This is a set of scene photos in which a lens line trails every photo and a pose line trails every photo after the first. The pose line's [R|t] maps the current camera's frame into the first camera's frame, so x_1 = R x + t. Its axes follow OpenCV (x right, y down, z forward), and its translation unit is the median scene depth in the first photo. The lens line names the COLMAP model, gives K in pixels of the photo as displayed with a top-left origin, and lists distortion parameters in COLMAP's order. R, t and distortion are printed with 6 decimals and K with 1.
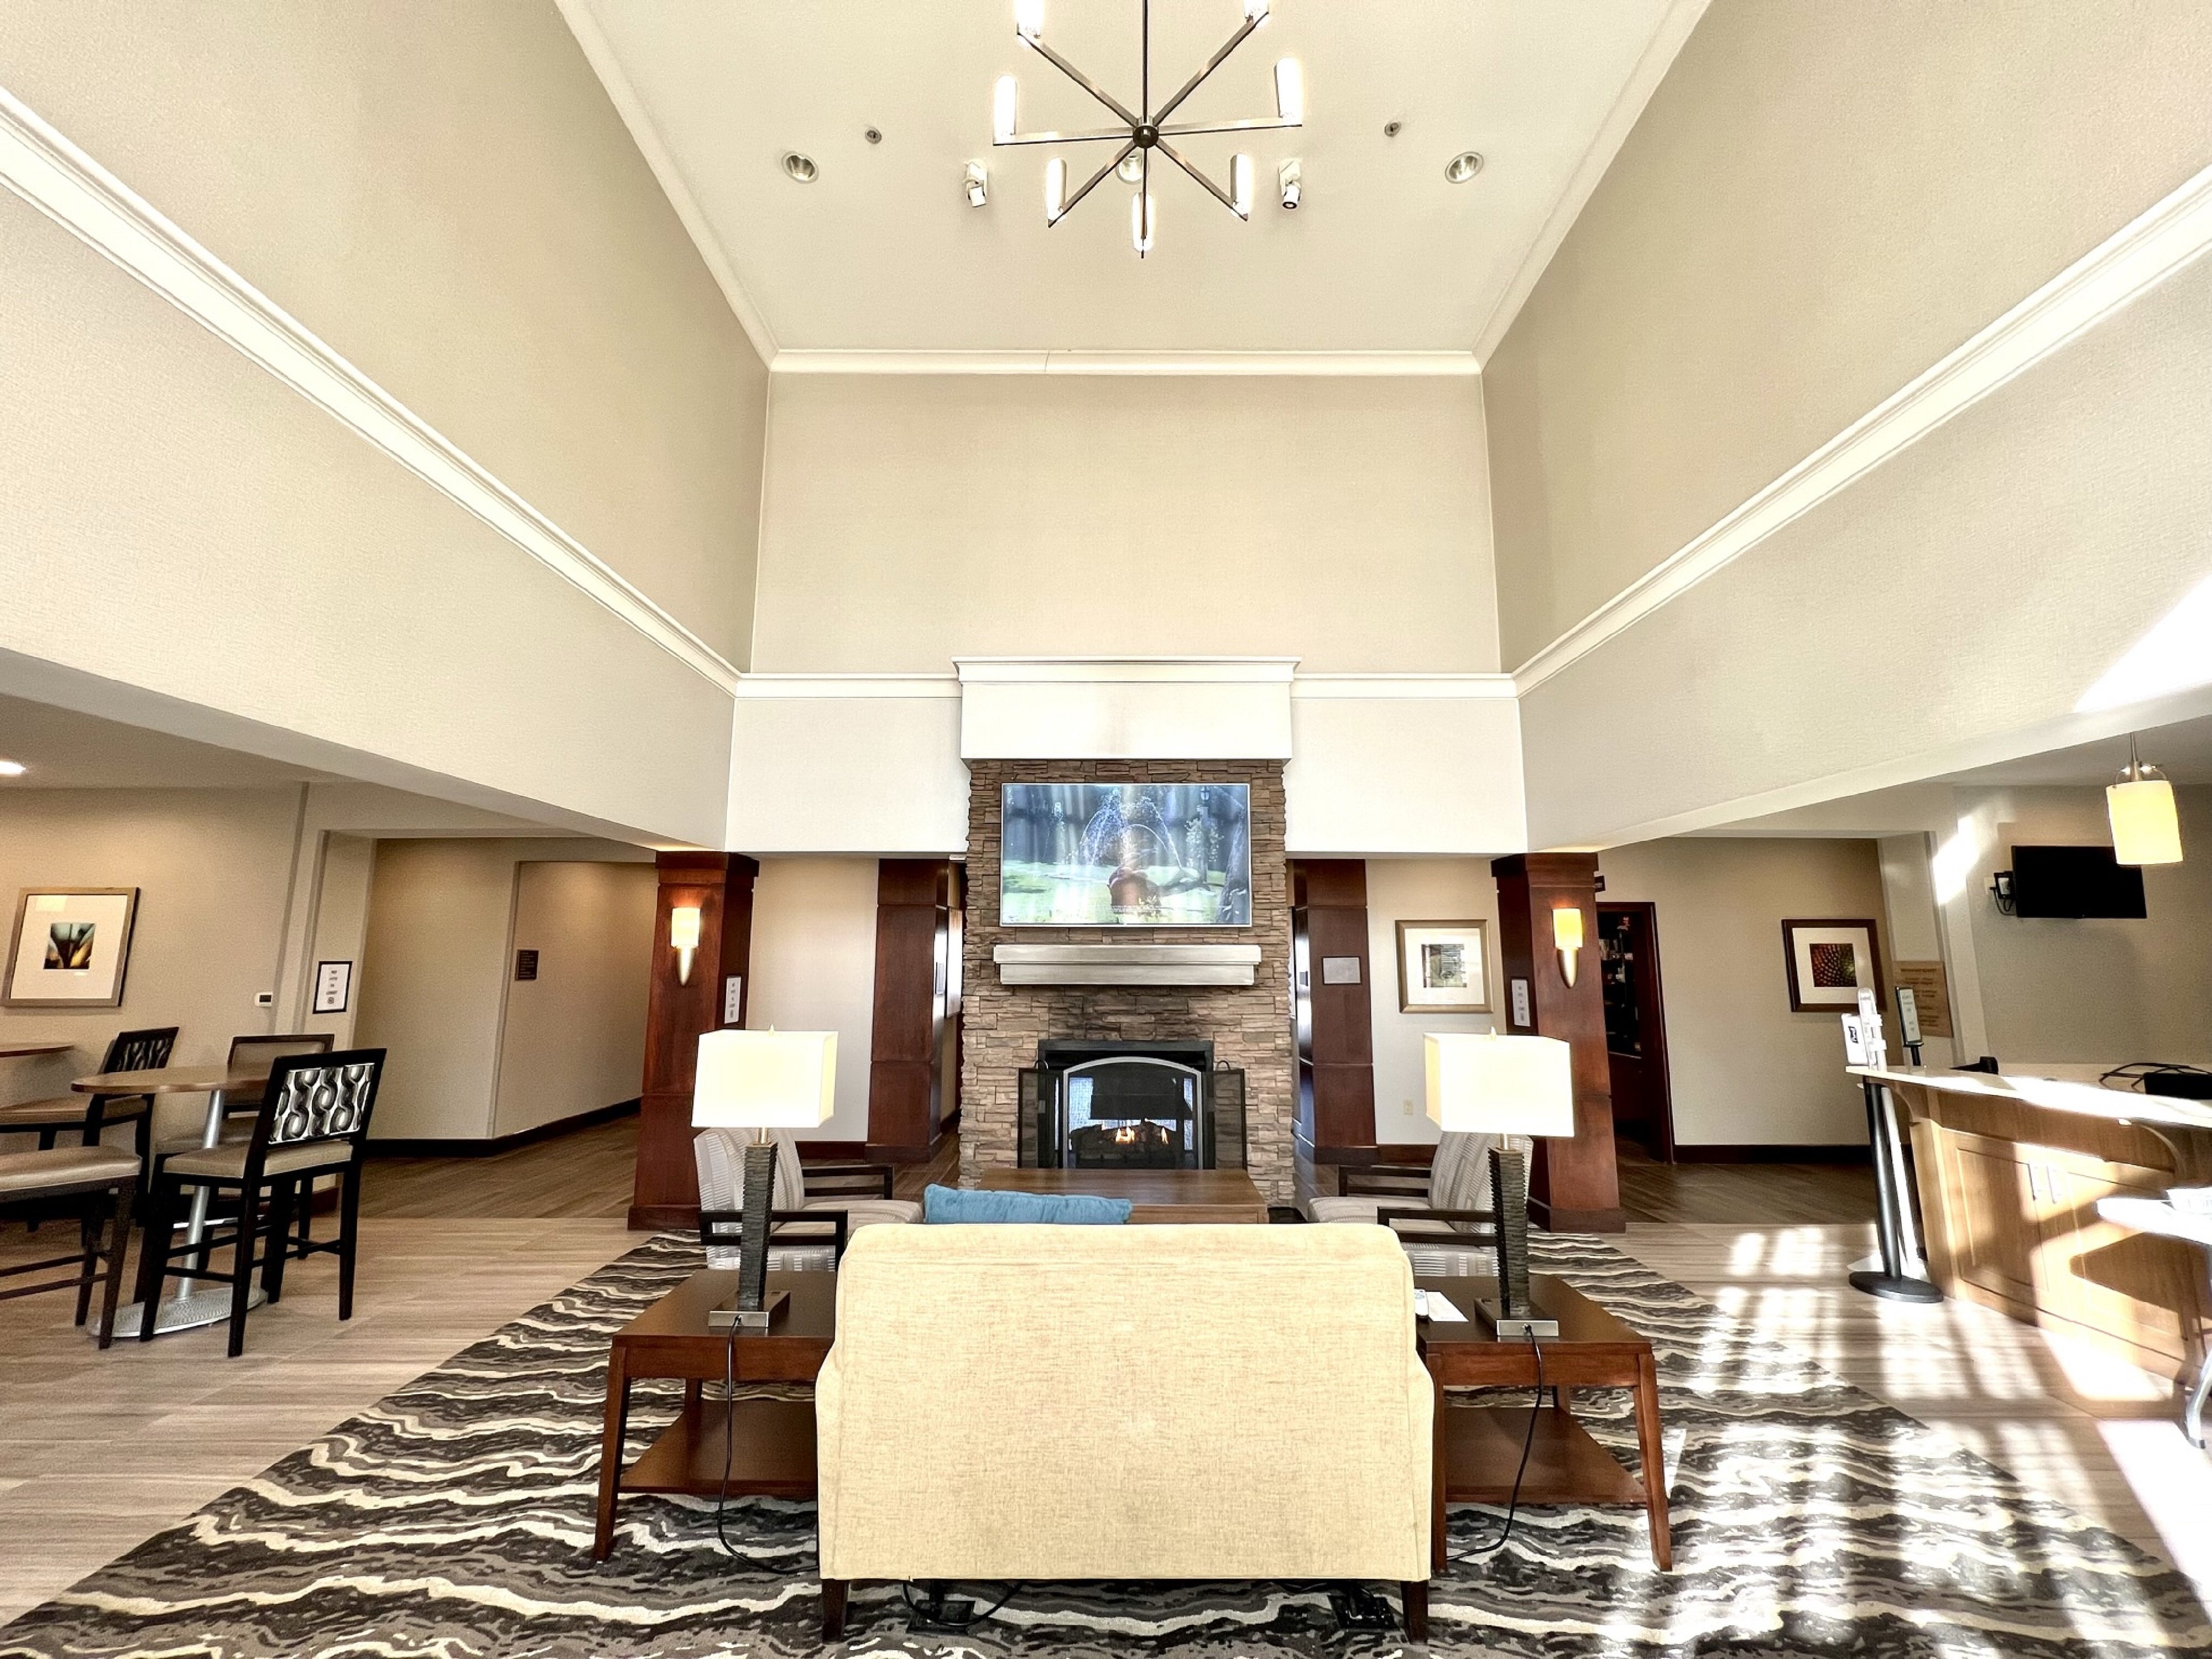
lens RADIAL K [[883.3, 0, 1106.0], [0, 883.3, 829.5], [0, 0, 1]] dist [-0.002074, -0.000483]
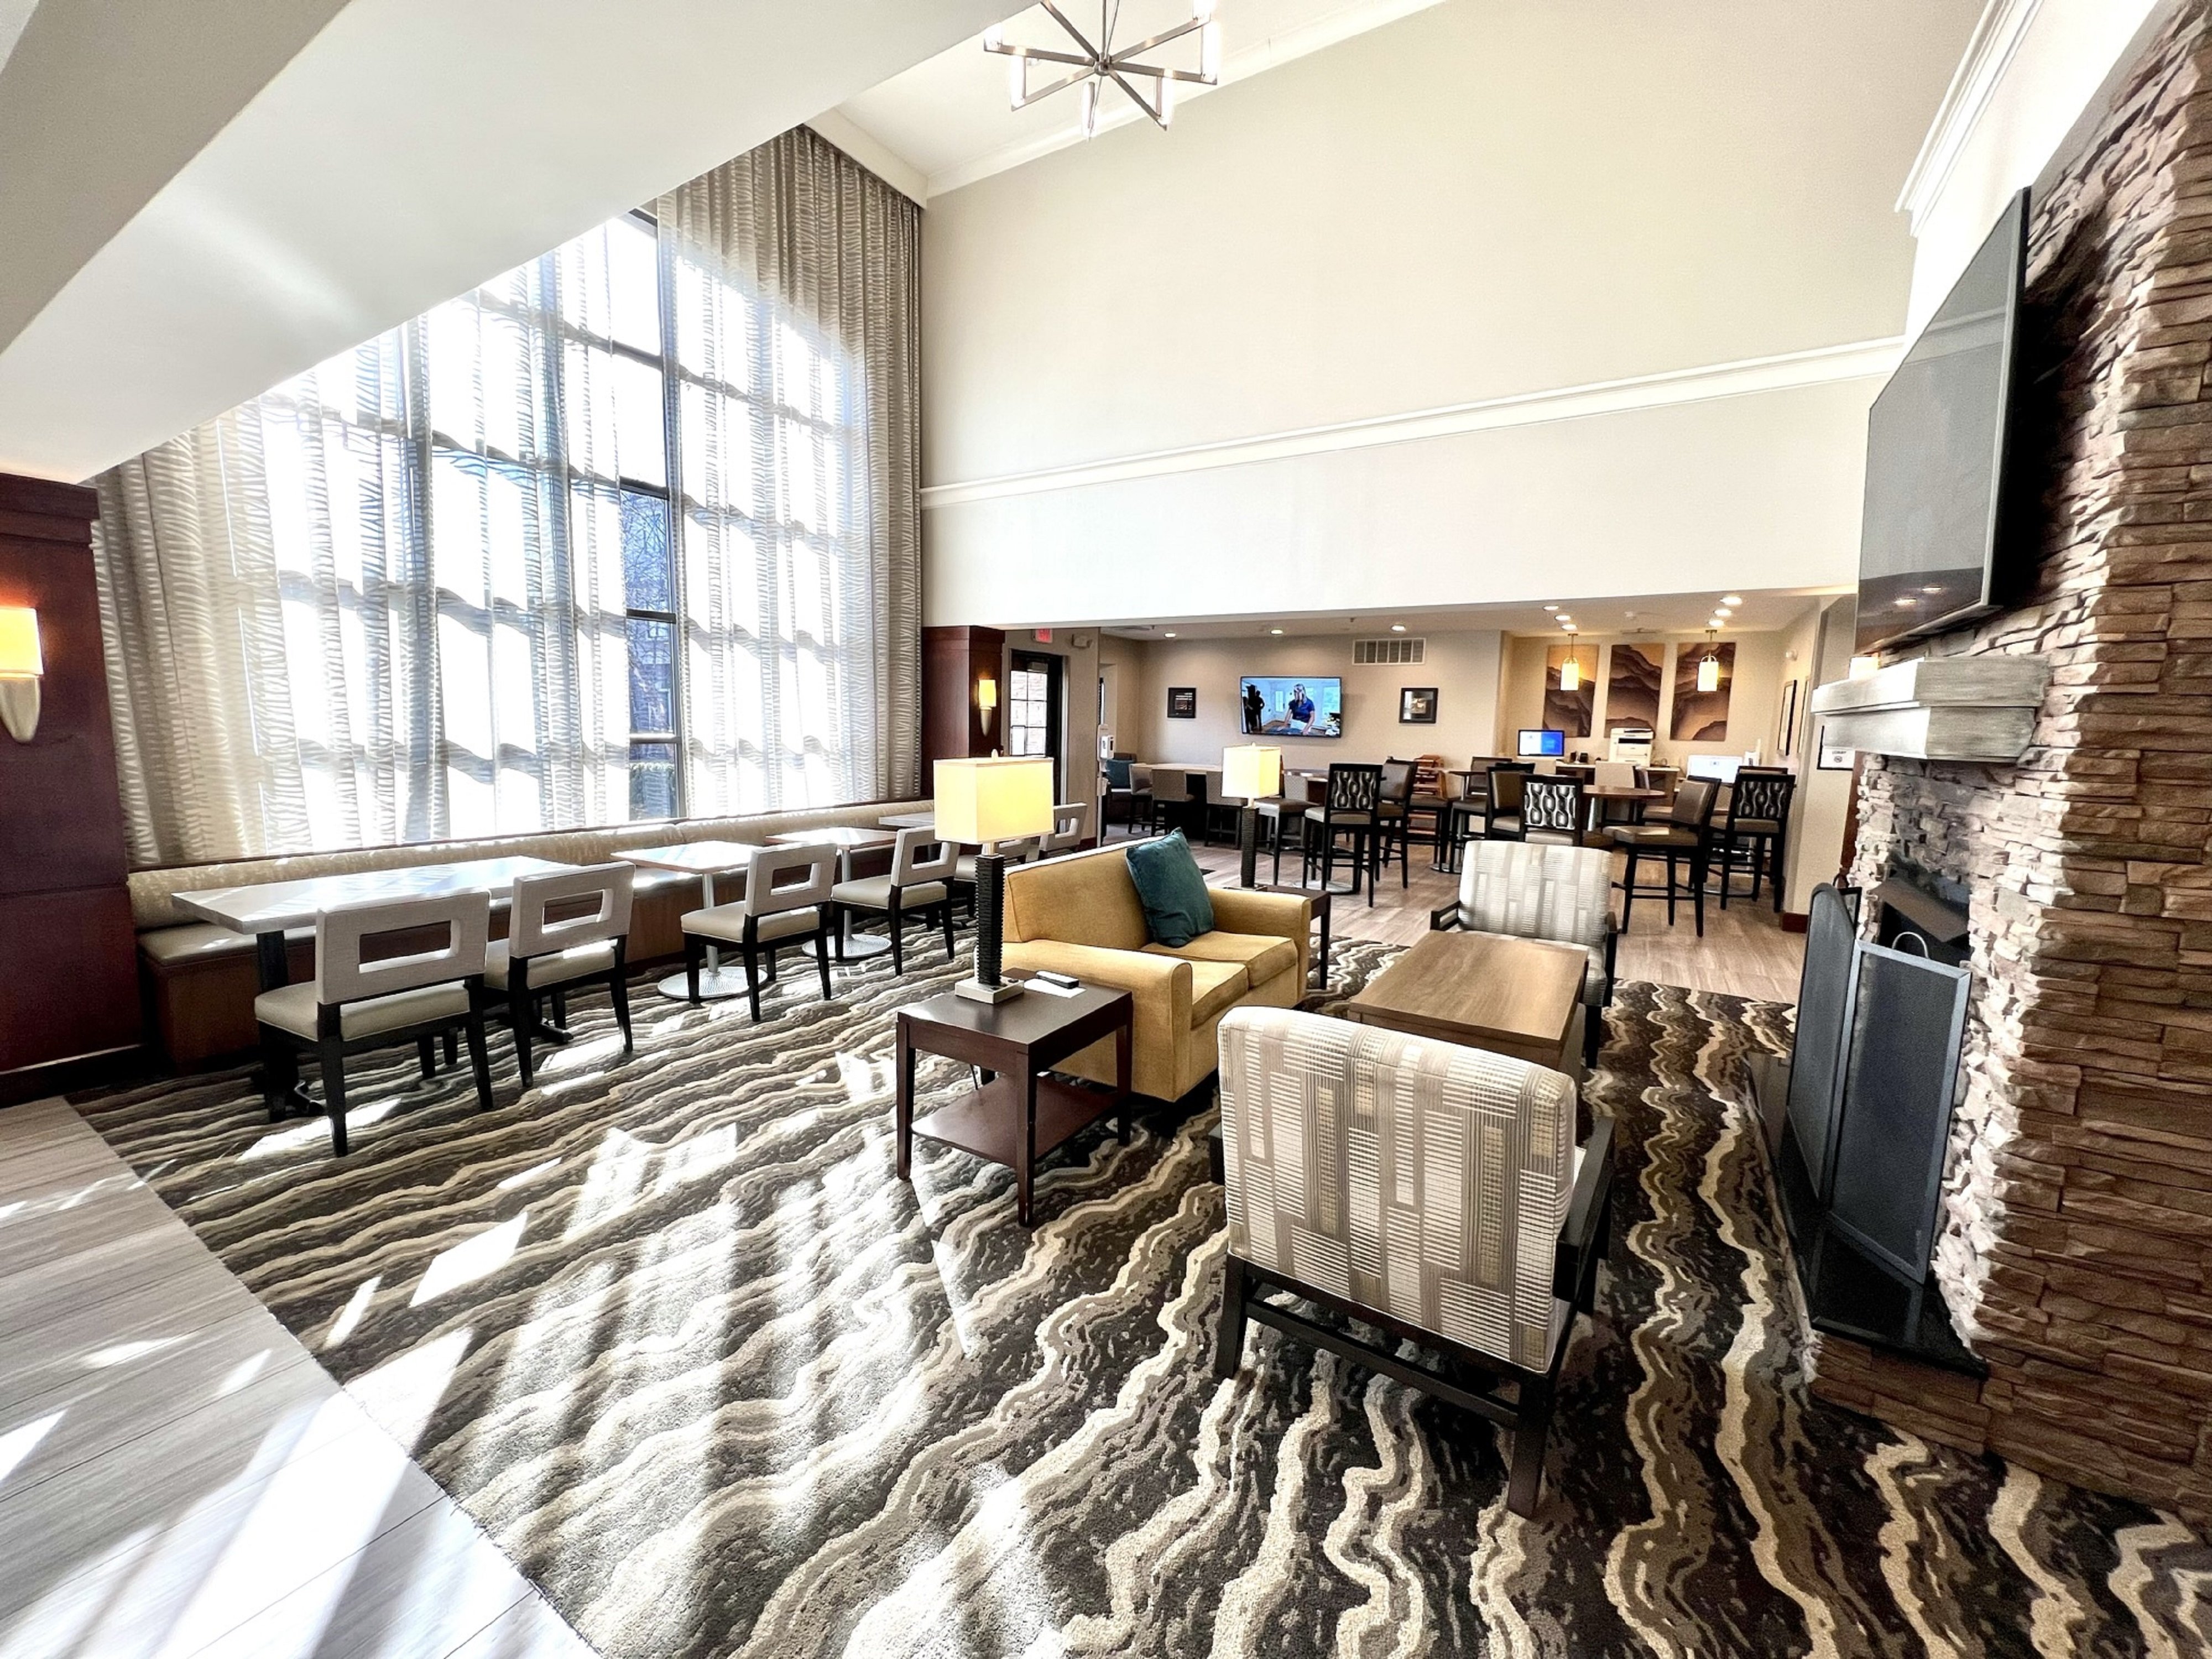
lens RADIAL K [[883.3, 0, 1106.0], [0, 883.3, 829.5], [0, 0, 1]] dist [-0.002074, -0.000483]
pose [[-0.528459, 0.073490, -0.845772, -0.071130], [0.093707, 0.995208, 0.027925, 0.238236], [0.843772, -0.064498, -0.532813, 1.269123]]
